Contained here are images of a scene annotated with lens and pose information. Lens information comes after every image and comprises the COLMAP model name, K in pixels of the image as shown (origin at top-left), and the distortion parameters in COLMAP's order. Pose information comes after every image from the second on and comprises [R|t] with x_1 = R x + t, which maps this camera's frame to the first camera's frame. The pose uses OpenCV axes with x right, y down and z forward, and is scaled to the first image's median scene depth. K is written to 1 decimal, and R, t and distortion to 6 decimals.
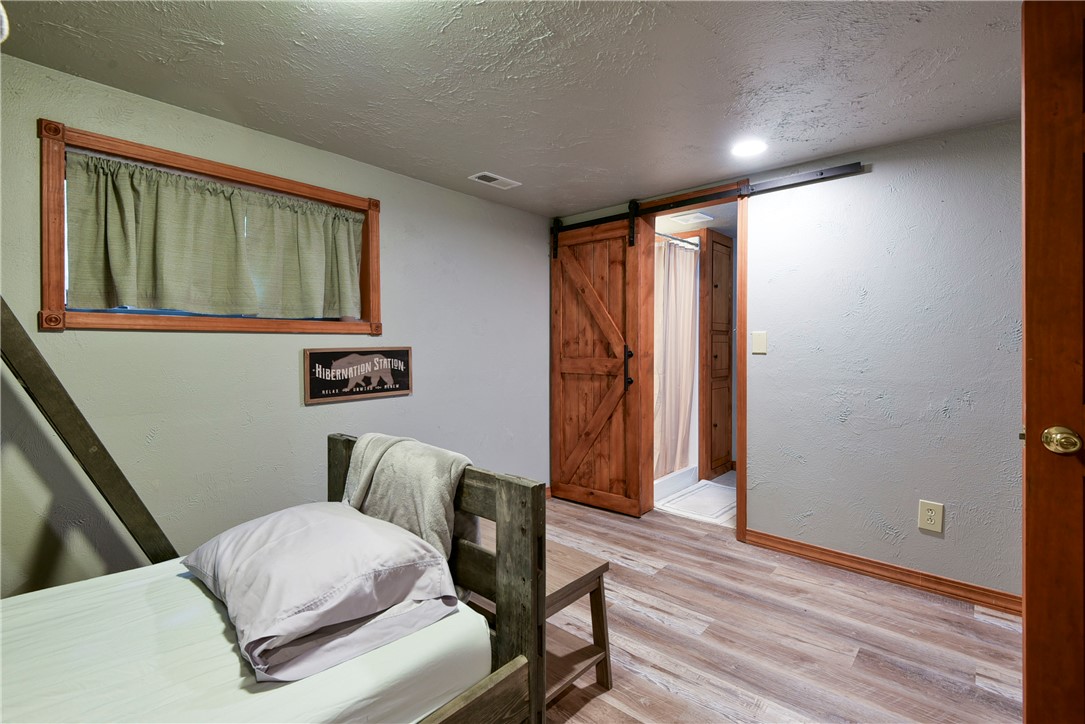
lens RADIAL K [[505.1, 0, 545.2], [0, 505.1, 353.6], [0, 0, 1]] dist [0.003595, -0.000118]
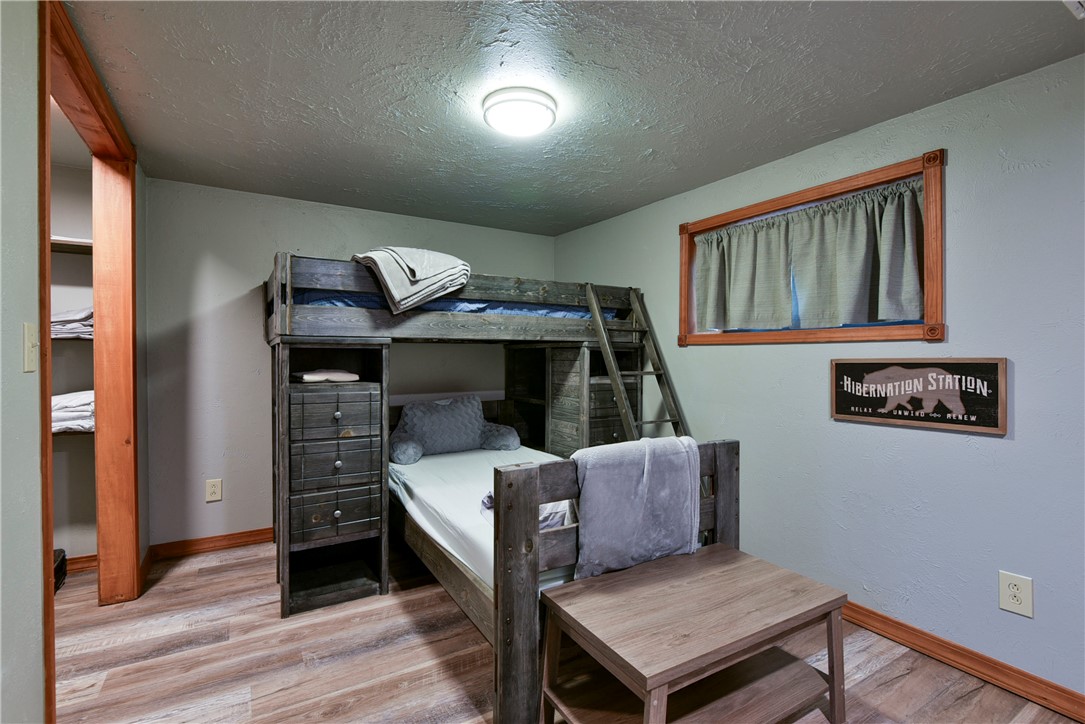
lens RADIAL K [[505.1, 0, 543.1], [0, 505.1, 358.7], [0, 0, 1]] dist [0.003595, -0.000118]
pose [[-0.293050, 0.009905, -0.956046, 0.521645], [-0.015914, 0.999757, 0.015236, -0.014333], [0.955965, 0.019679, -0.292821, 0.697258]]
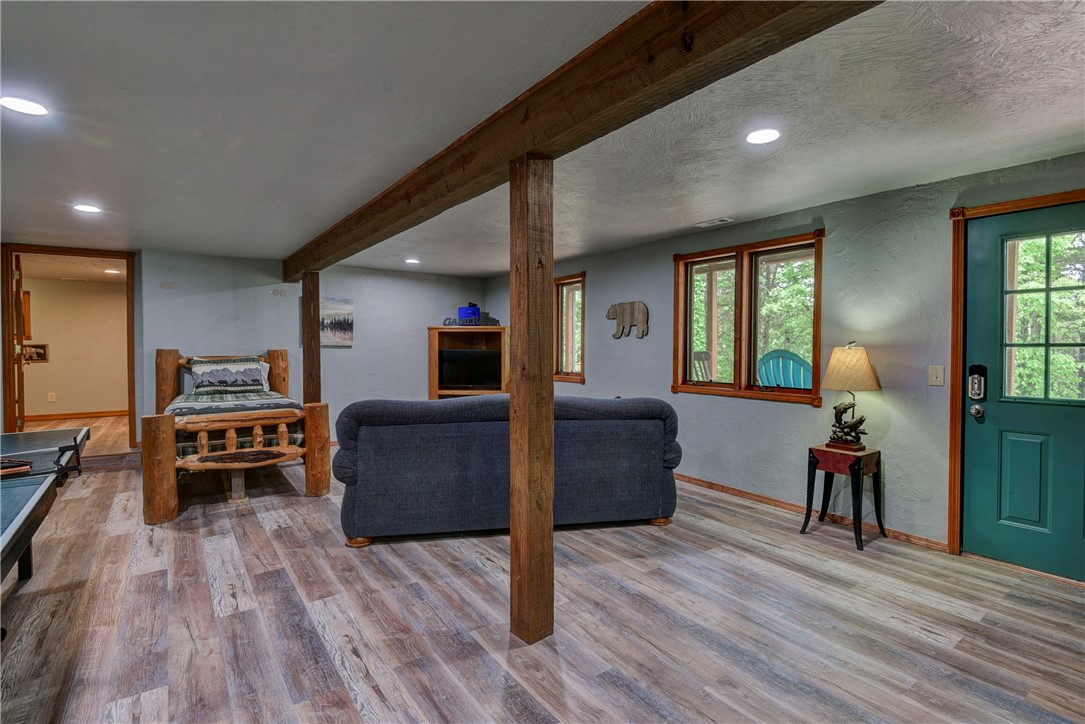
lens RADIAL K [[505.1, 0, 540.9], [0, 505.1, 359.0], [0, 0, 1]] dist [0.003595, -0.000118]
pose [[0.980453, 0.008975, -0.196551, 3.052062], [-0.007891, 0.999949, 0.006301, 0.029740], [0.196597, -0.004627, 0.980473, -1.208076]]
